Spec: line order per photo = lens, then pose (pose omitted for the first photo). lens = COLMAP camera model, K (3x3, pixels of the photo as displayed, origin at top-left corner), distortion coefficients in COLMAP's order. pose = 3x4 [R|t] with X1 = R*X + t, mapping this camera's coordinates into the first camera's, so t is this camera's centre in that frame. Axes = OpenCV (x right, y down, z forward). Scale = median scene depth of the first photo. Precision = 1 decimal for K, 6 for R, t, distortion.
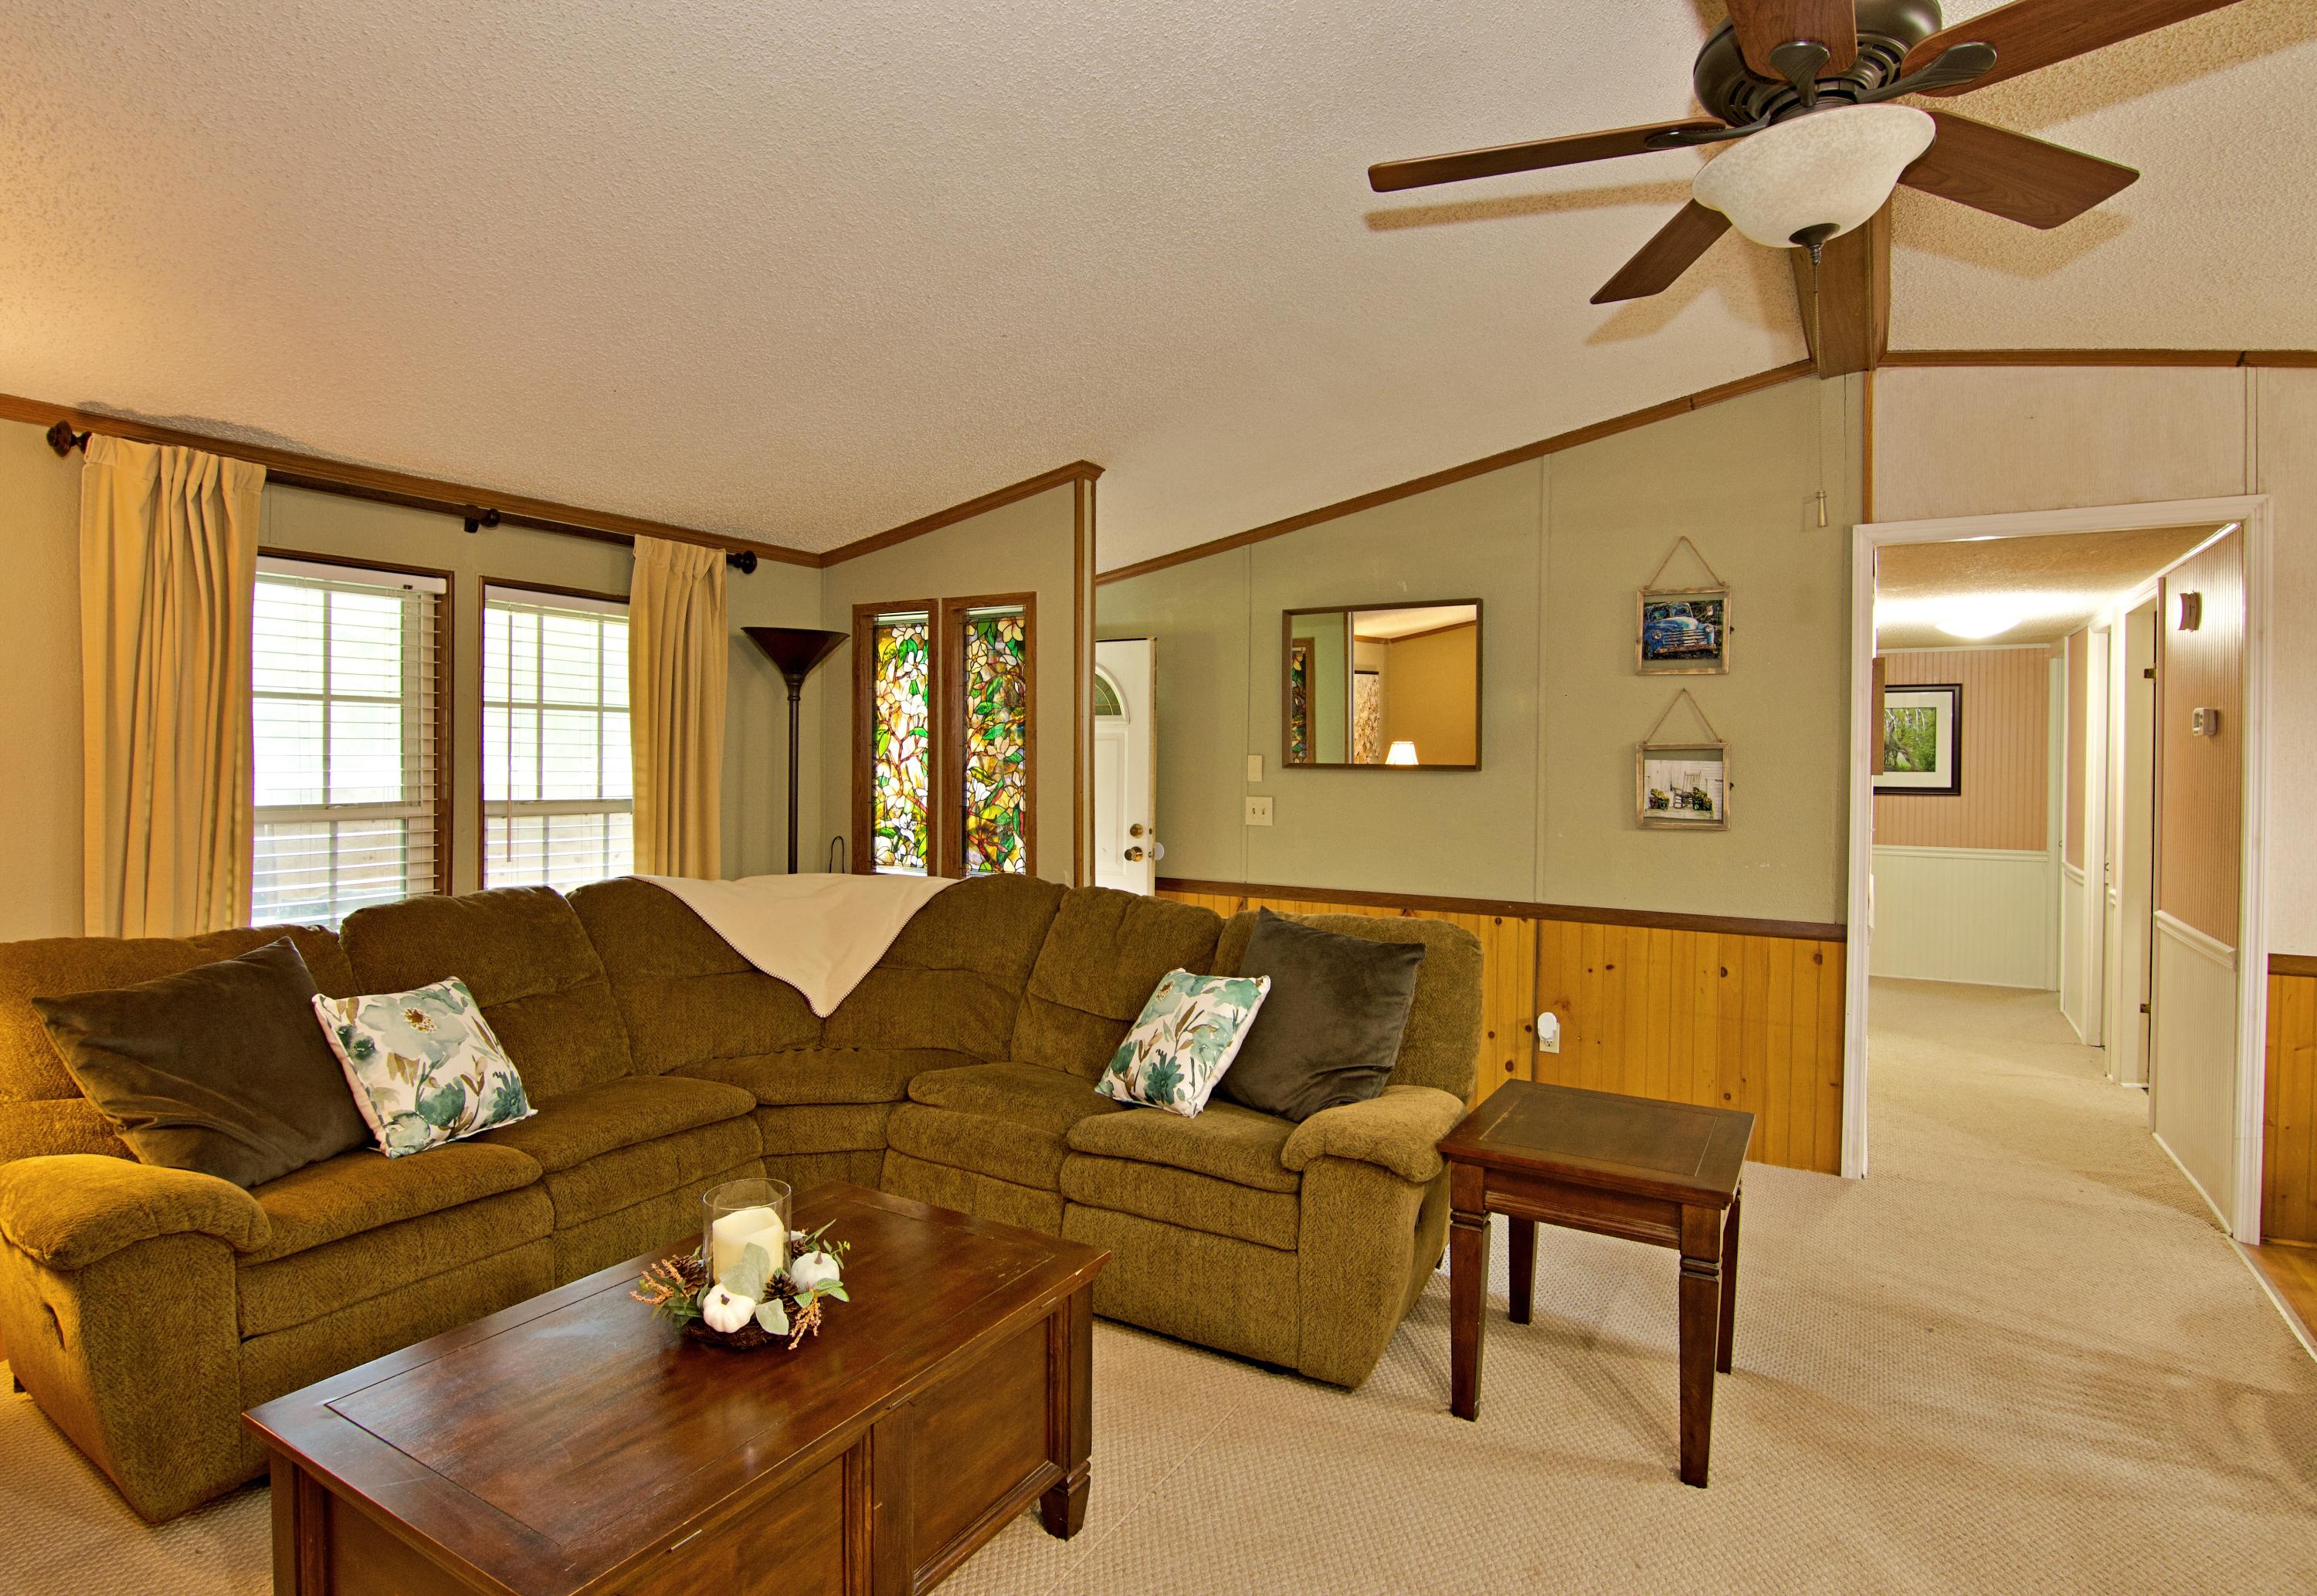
lens RADIAL K [[1205.5, 0, 1104.9], [0, 1205.5, 767.1], [0, 0, 1]] dist [-0.010366, -0.001160]
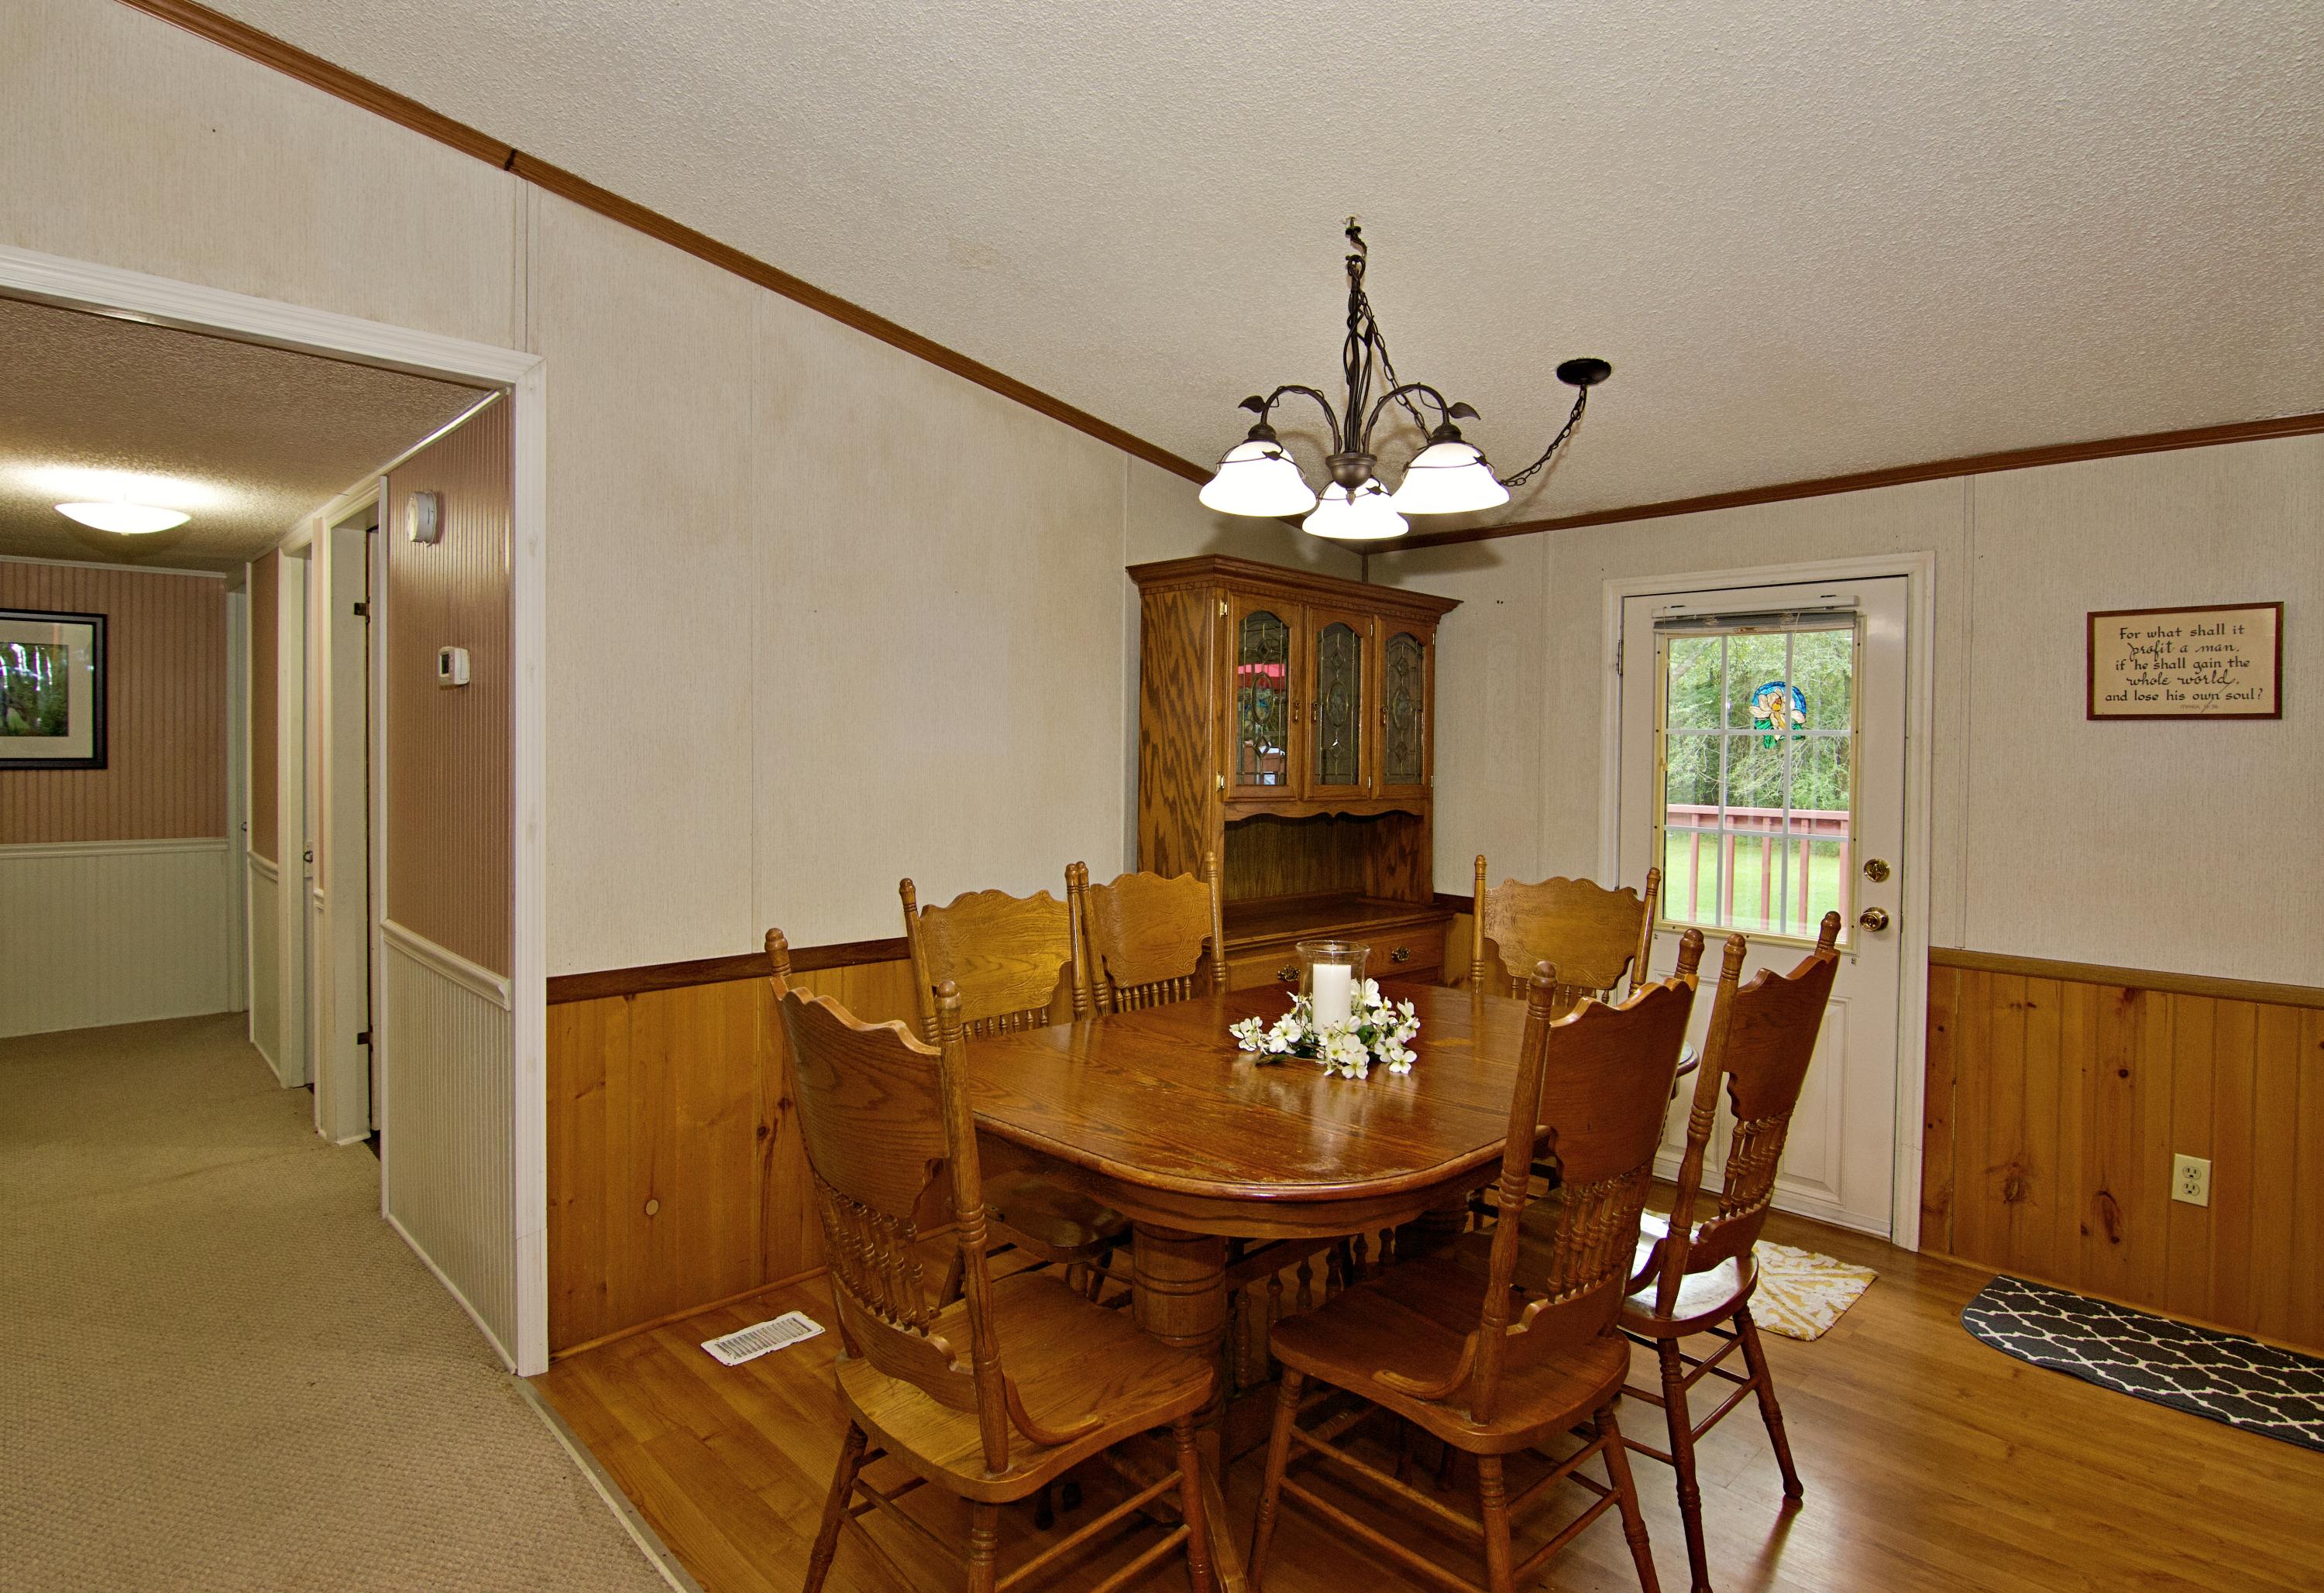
lens RADIAL K [[1209.1, 0, 1156.2], [0, 1209.1, 782.7], [0, 0, 1]] dist [-0.010366, -0.001160]
pose [[0.233930, -0.029551, 0.971804, 0.217515], [-0.008579, 0.999436, 0.032456, 0.004349], [-0.972216, -0.015929, 0.233545, 0.294622]]
